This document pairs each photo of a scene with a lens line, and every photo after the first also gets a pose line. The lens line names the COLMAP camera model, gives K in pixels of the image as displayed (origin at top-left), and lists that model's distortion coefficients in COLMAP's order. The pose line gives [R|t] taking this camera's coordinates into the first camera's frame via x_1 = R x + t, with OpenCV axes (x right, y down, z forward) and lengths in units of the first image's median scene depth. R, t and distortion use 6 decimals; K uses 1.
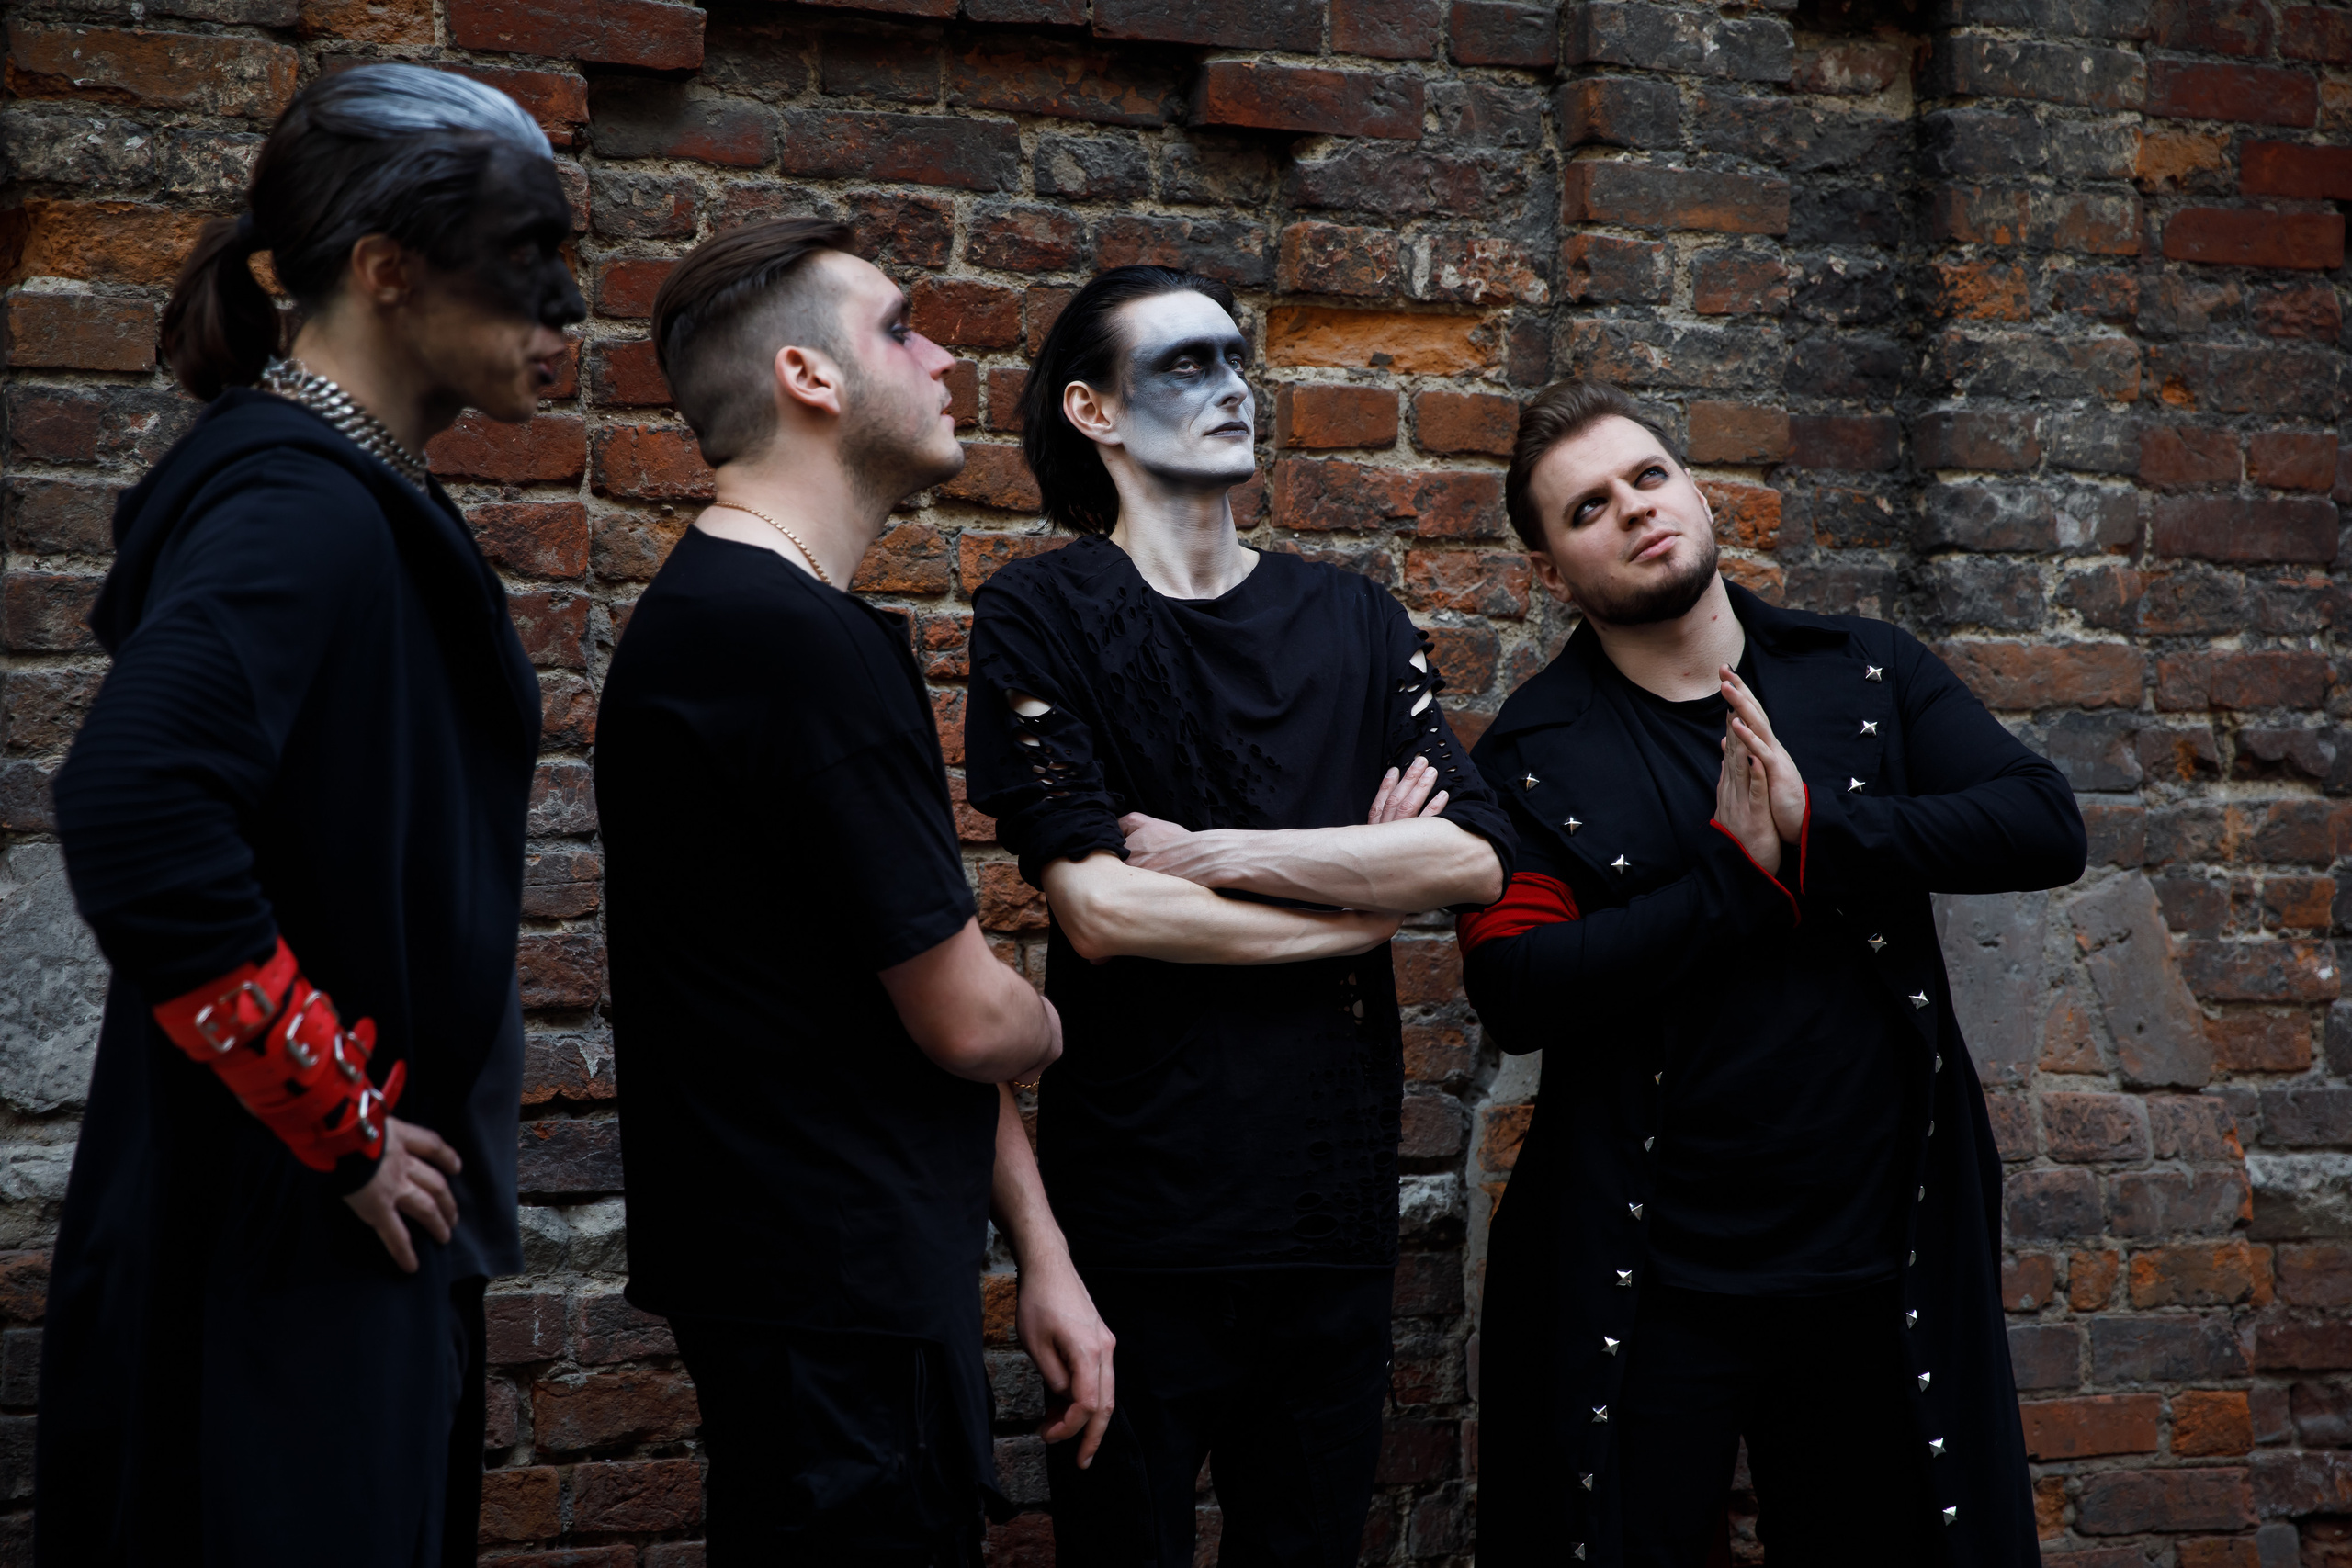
lens RADIAL K [[4188.0, 0, 1176.6], [0, 4188.0, 794.4], [0, 0, 1]] dist [0.187778, 0.170498]
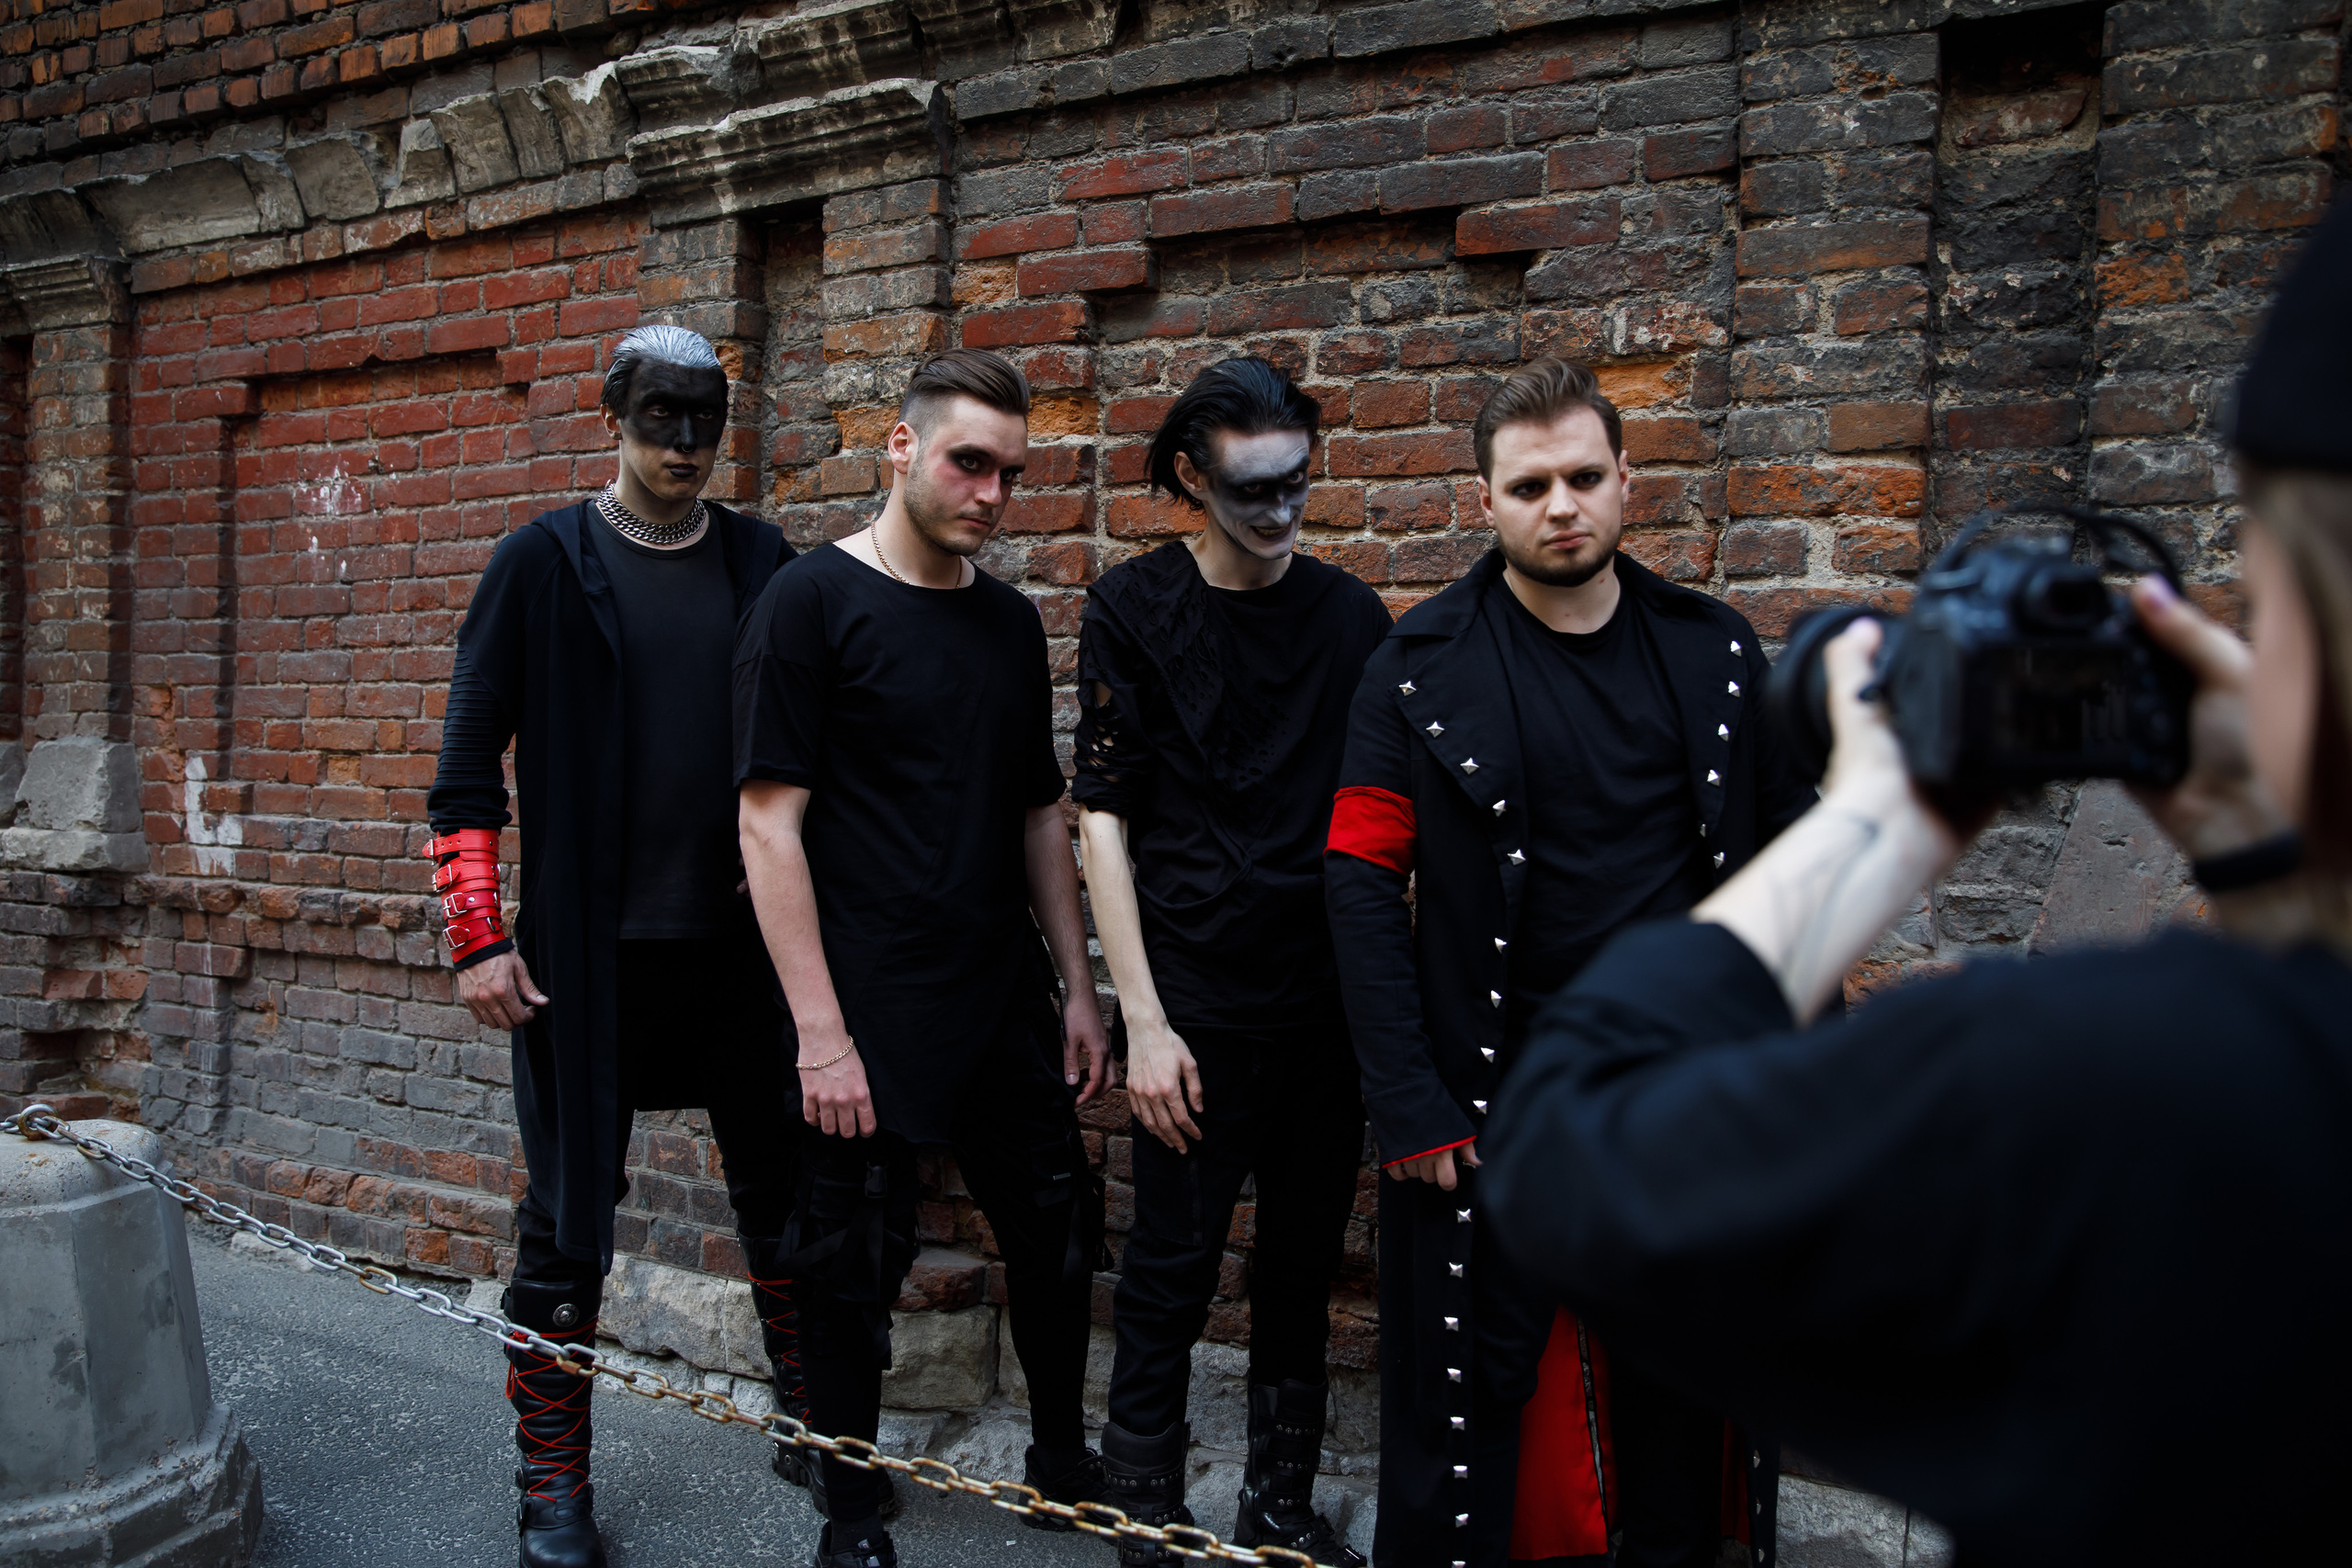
lens RADIAL K [[1776.4, 0, 1174.0], [0, 1776.4, 788.1], [0, 0, 1]] dist [-0.092020, 0.096435]
pose [[0.622476, 0.036578, -0.781784, 0.426050], [-0.008125, 0.999155, 0.040279, 0.003133], [0.782597, -0.018720, 0.622247, 0.520582]]
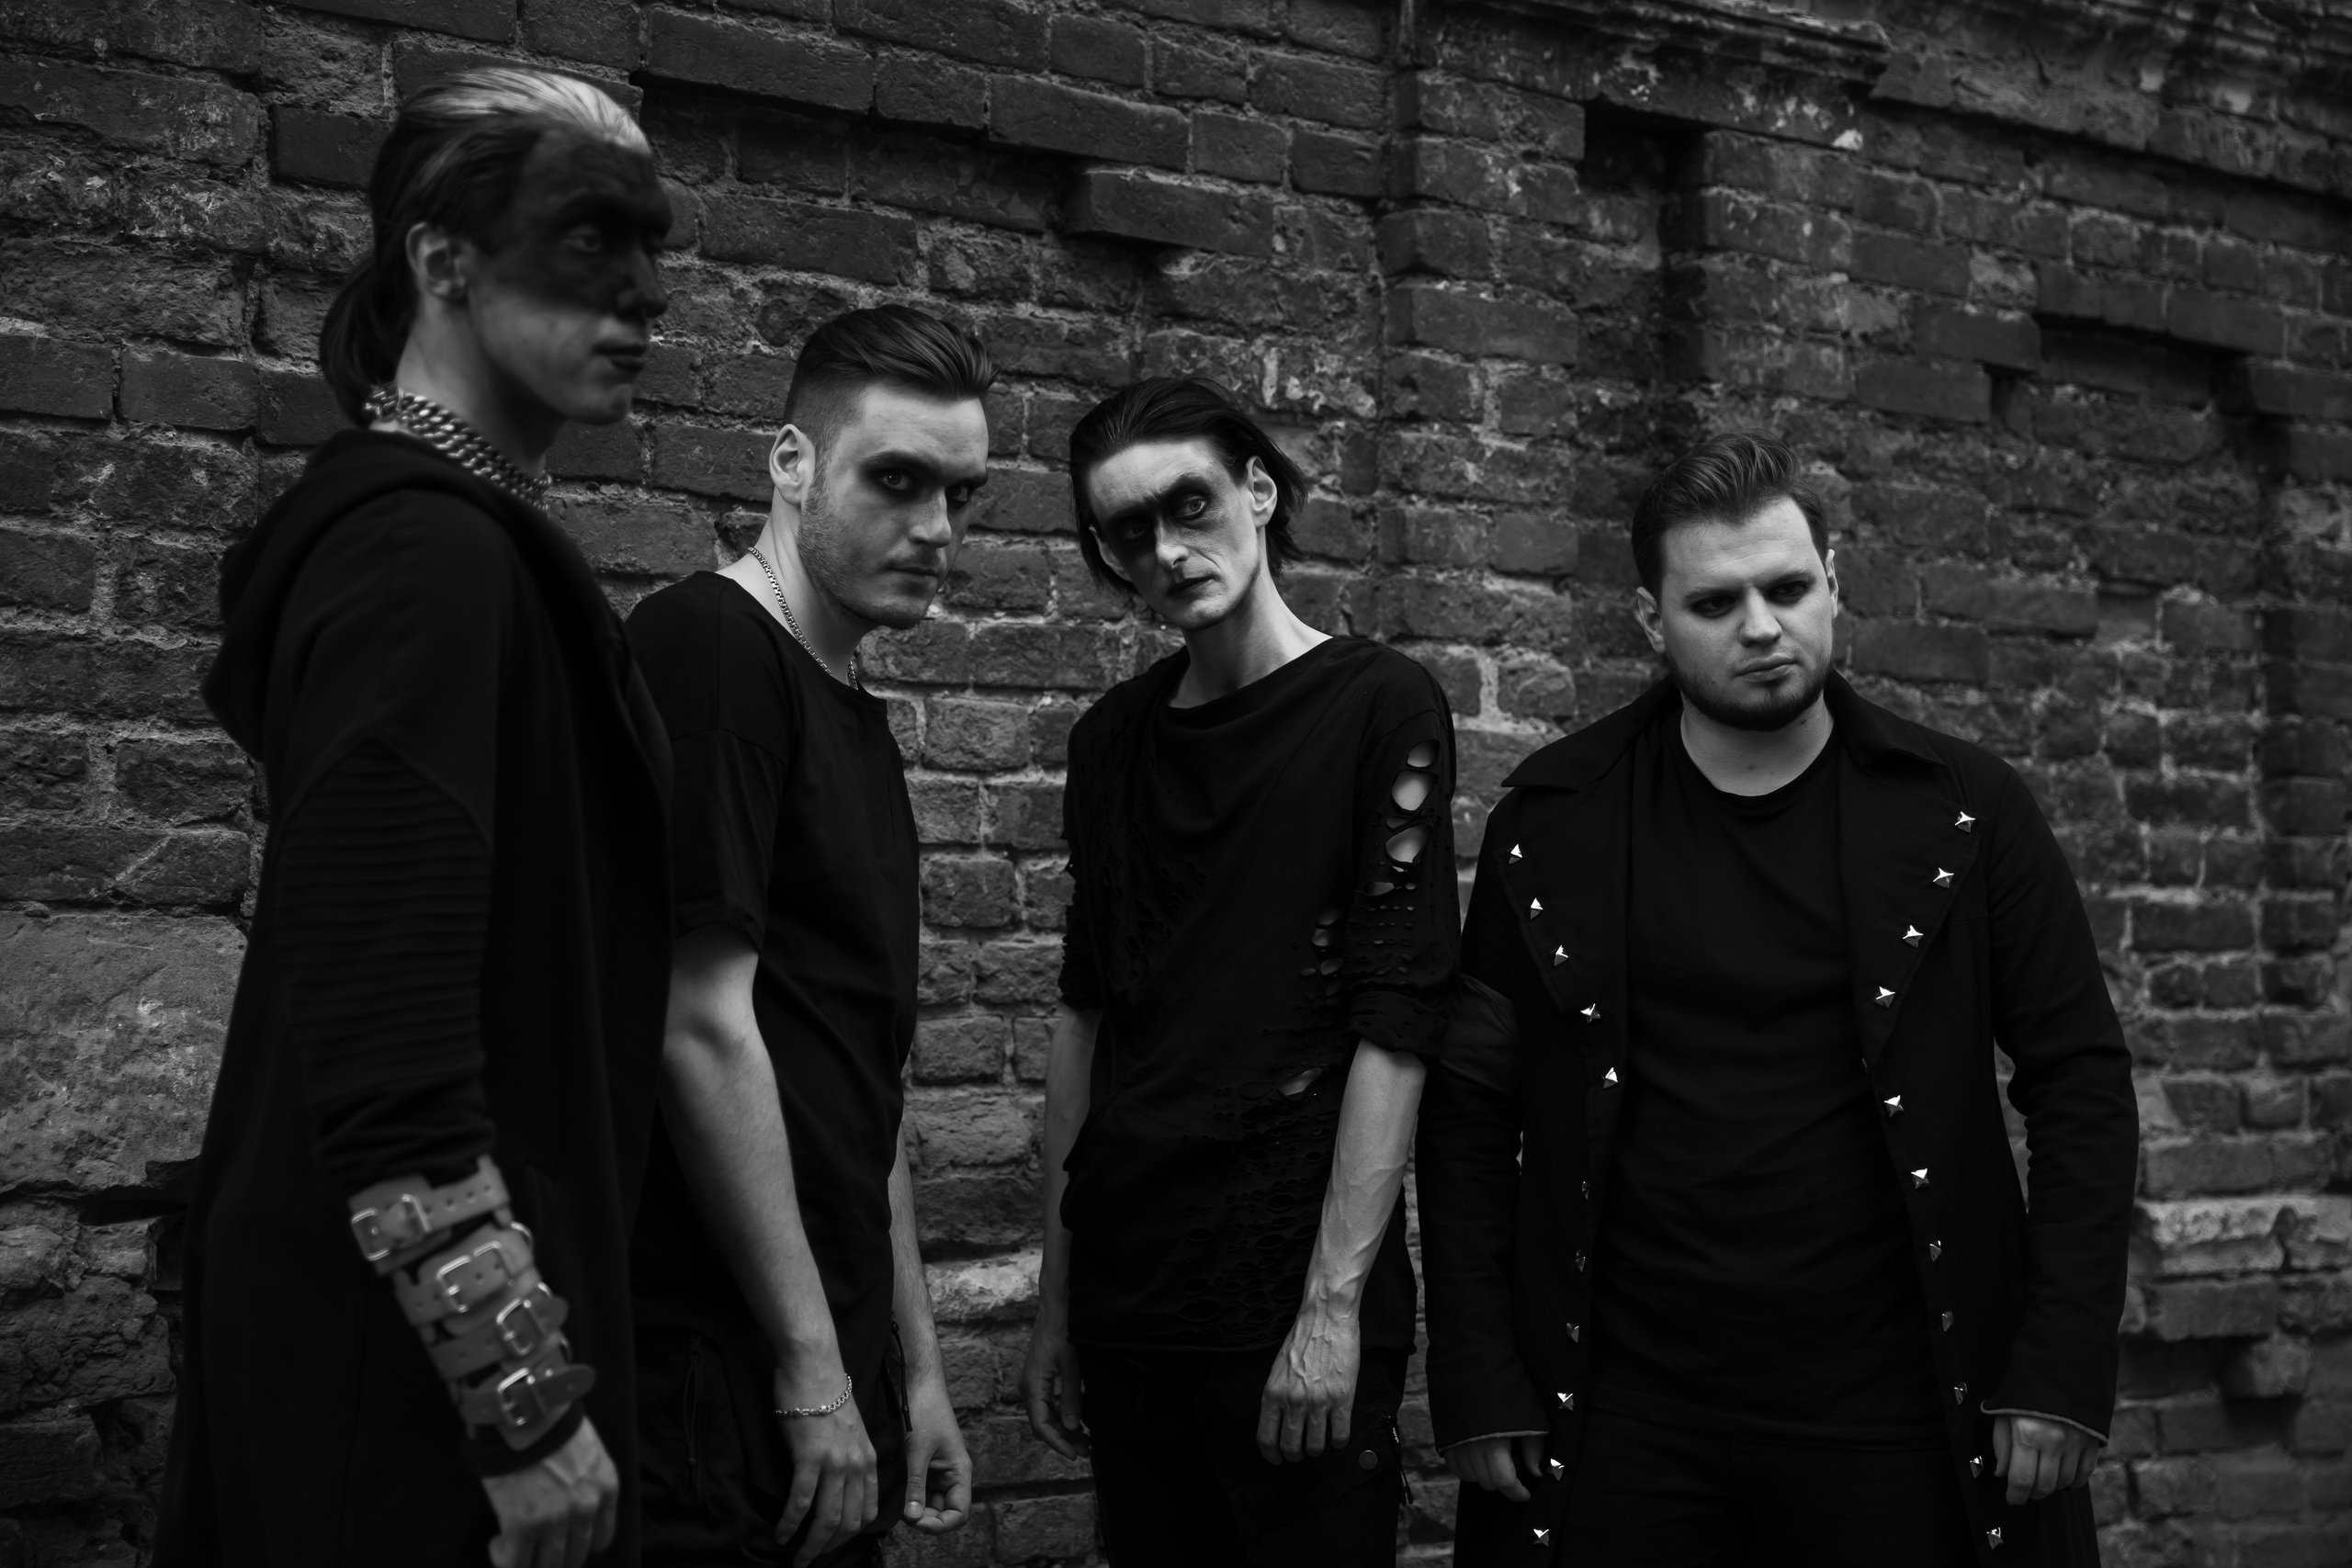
lens RADIAL K [[3576.2, 0, 1171.0], [0, 3576.2, 793.1], [0, 0, 1]] dist [0.120804, 0.131097]
pose [[0.976267, 0.011708, 0.216252, -0.159310], [-0.003195, 0.999208, -0.039672, 0.014434], [-0.216545, 0.038040, 0.975531, 0.132013]]
